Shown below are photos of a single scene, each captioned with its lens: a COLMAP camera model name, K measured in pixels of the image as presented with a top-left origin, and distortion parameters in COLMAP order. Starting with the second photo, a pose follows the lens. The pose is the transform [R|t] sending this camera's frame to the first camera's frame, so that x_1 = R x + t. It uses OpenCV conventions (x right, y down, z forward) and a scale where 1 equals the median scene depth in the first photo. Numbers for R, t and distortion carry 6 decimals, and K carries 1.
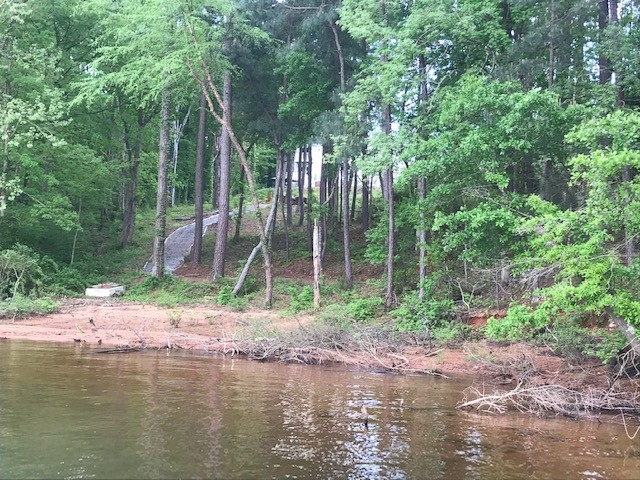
lens RADIAL K [[867.0, 0, 320.0], [0, 867.0, 240.0], [0, 0, 1]] dist [0.262017, -1.362810]
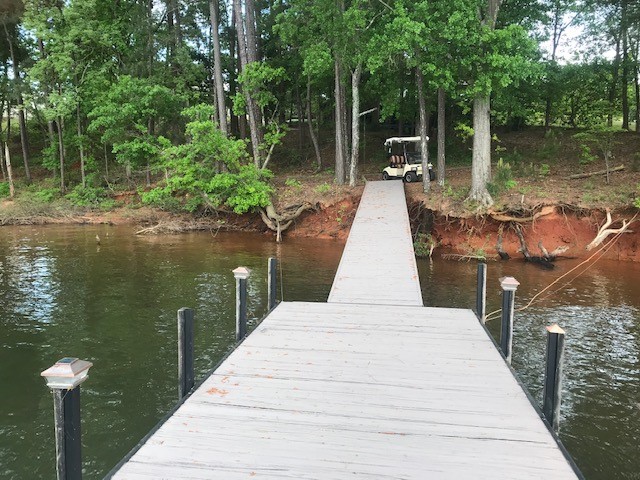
lens RADIAL K [[517.0, 0, 320.0], [0, 517.0, 240.0], [0, 0, 1]] dist [-0.014277, -0.004947]
pose [[0.808755, -0.098958, 0.579761, -0.198194], [-0.001620, 0.985365, 0.170450, -0.015645], [-0.588143, -0.138791, 0.796759, -0.281661]]
